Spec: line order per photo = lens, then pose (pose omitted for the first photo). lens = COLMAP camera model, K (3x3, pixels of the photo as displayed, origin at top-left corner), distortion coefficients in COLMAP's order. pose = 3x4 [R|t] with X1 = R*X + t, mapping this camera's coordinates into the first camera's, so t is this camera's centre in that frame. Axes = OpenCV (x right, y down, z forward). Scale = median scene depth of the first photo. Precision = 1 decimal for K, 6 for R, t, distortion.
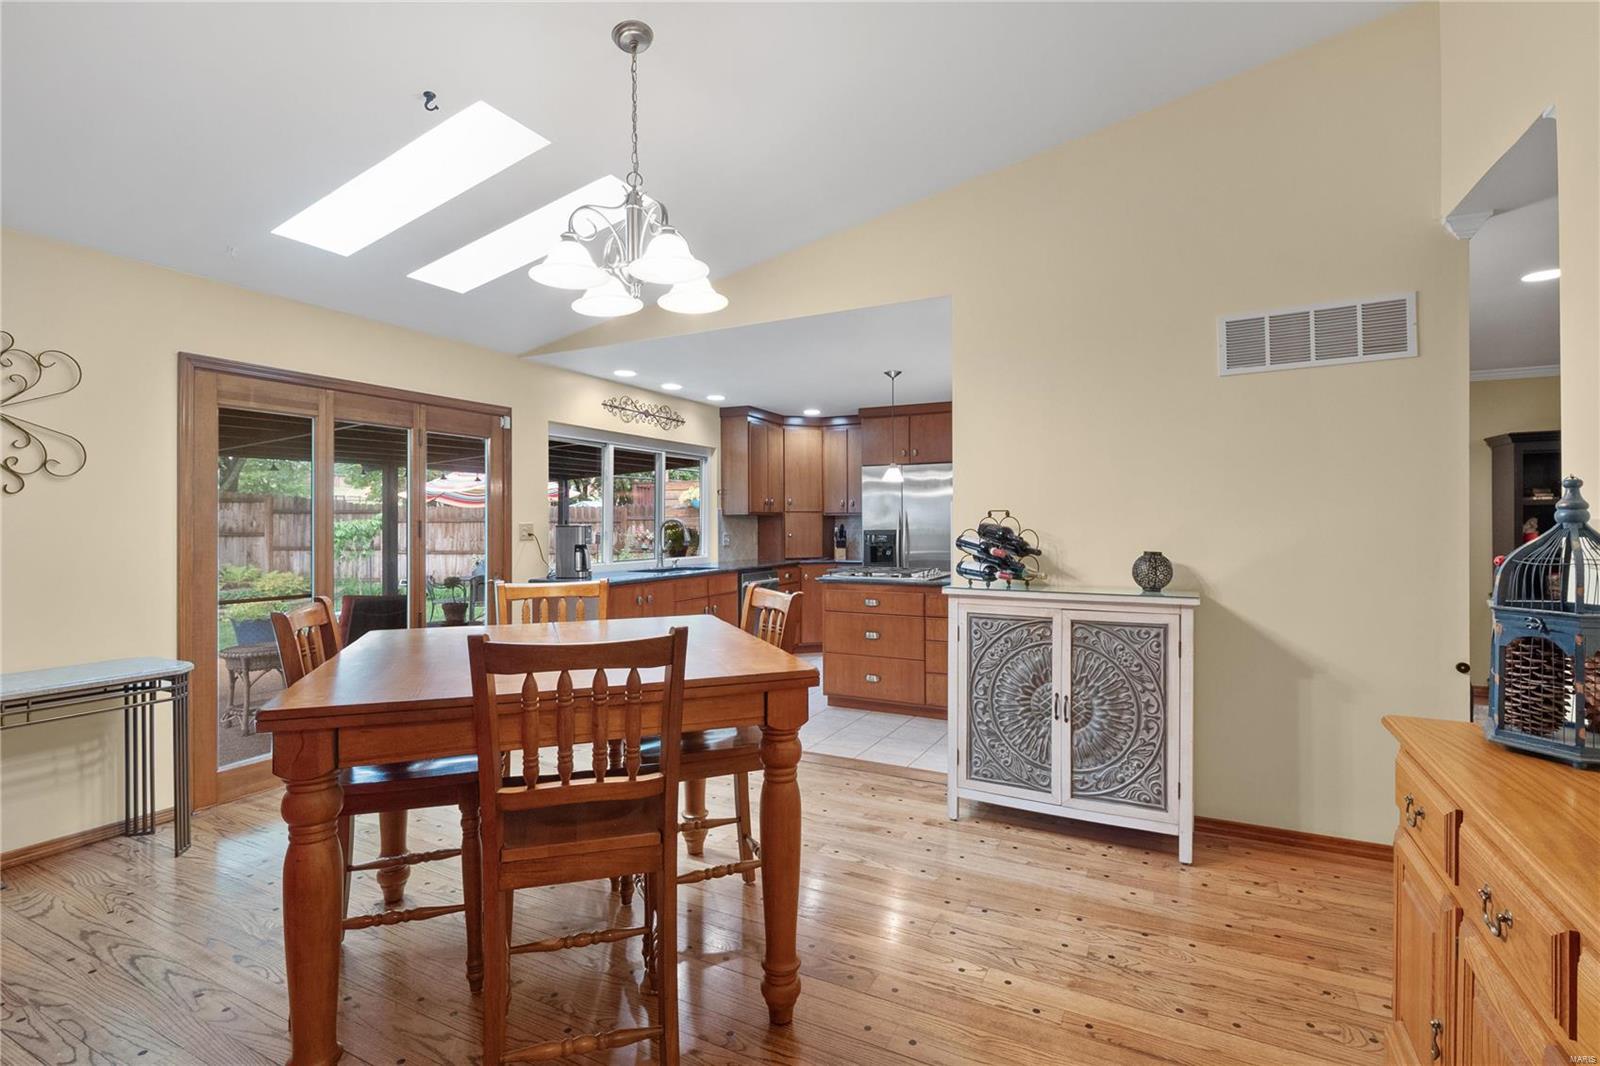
lens RADIAL K [[756.4, 0, 771.2], [0, 756.4, 510.5], [0, 0, 1]] dist [-0.018205, -0.000369]
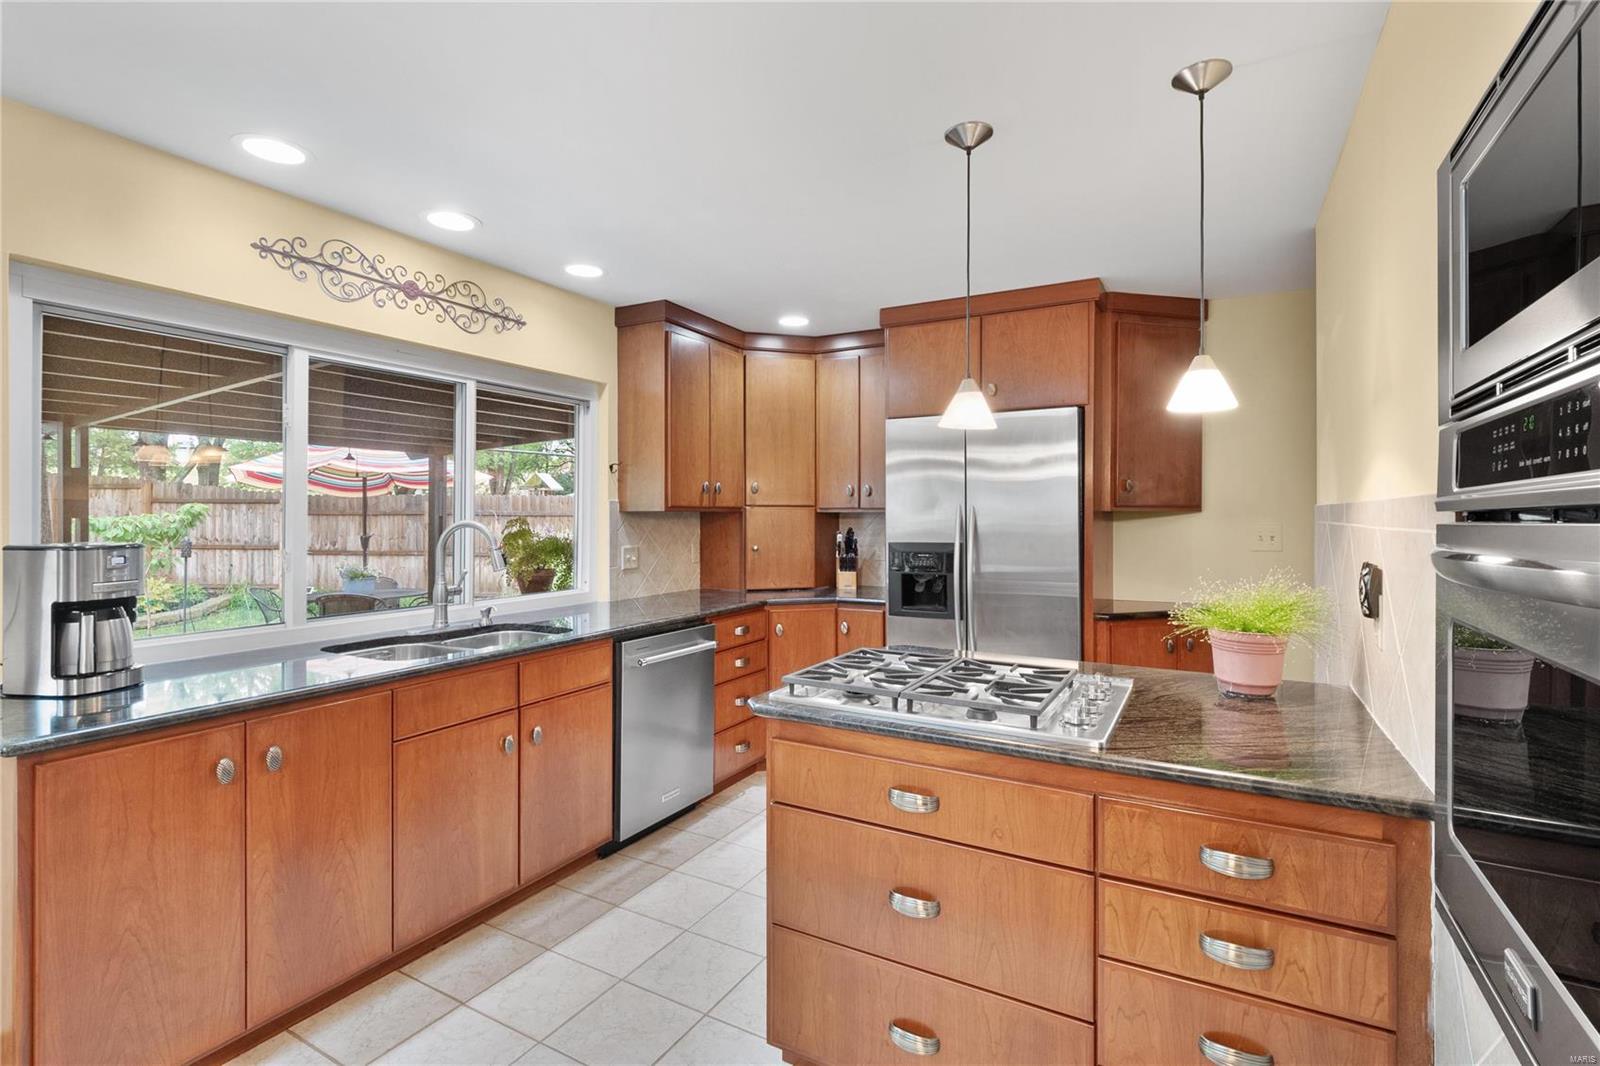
lens RADIAL K [[756.4, 0, 771.2], [0, 756.4, 510.5], [0, 0, 1]] dist [-0.018205, -0.000369]
pose [[0.999481, 0.003971, -0.031964, 0.057529], [-0.003568, 0.999913, 0.012680, -0.001820], [0.032011, -0.012559, 0.999409, 0.475896]]
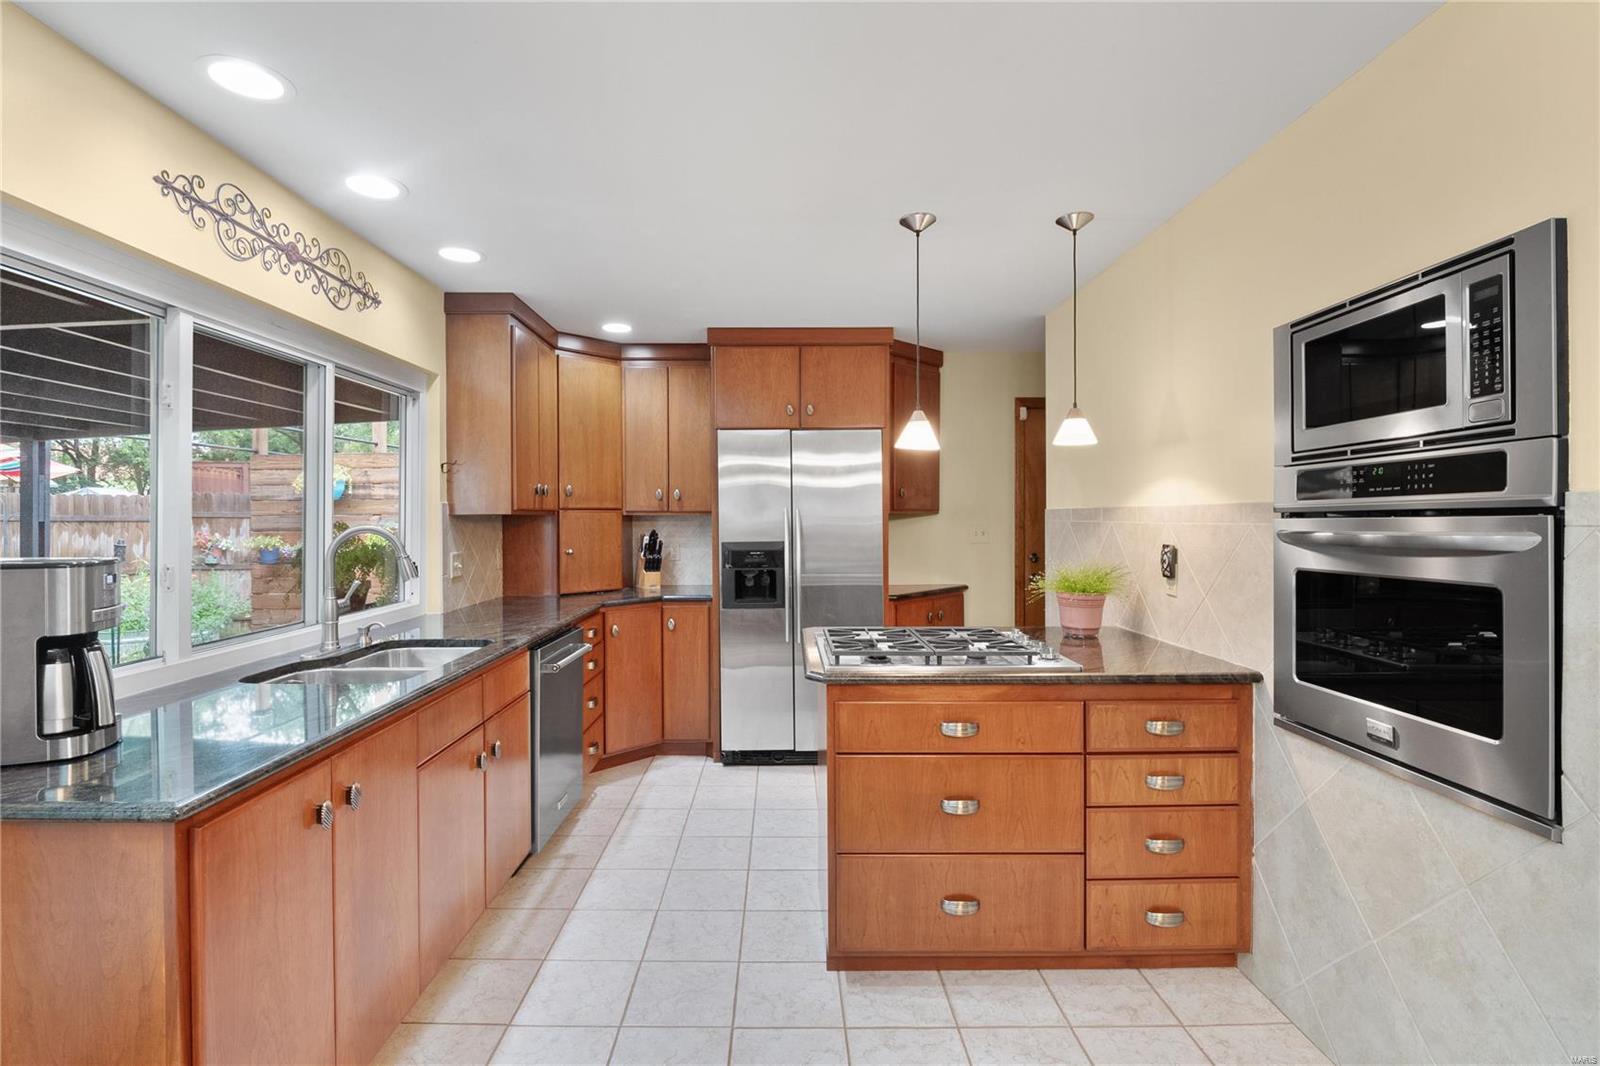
lens RADIAL K [[777.6, 0, 777.0], [0, 777.6, 515.8], [0, 0, 1]] dist [-0.019824, -0.000230]
pose [[0.882599, 0.000434, 0.470127, -0.113012], [-0.007393, 0.999889, 0.012957, -0.001425], [-0.470069, -0.014912, 0.882504, 0.461856]]
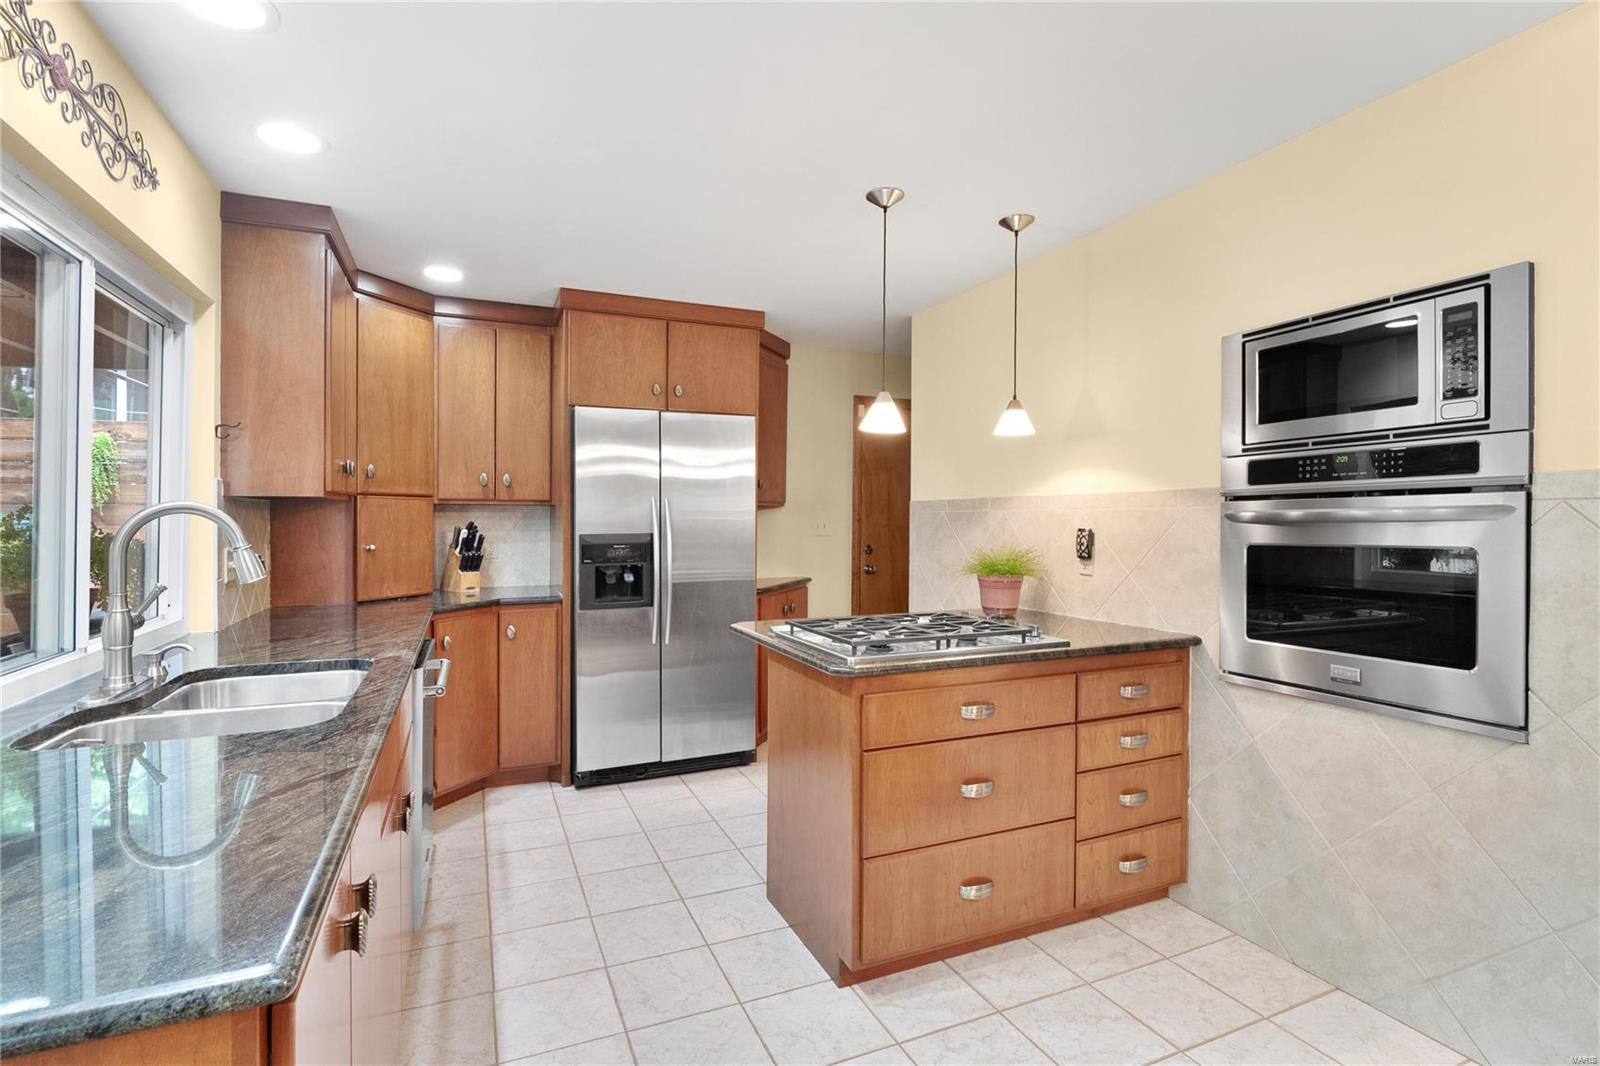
lens RADIAL K [[768.9, 0, 800.6], [0, 768.9, 523.8], [0, 0, 1]] dist [-0.018566, 0.000034]
pose [[0.608497, 0.000471, 0.793556, -0.185861], [-0.016418, 0.999793, 0.011995, 0.010437], [-0.793387, -0.020327, 0.608379, 0.571040]]
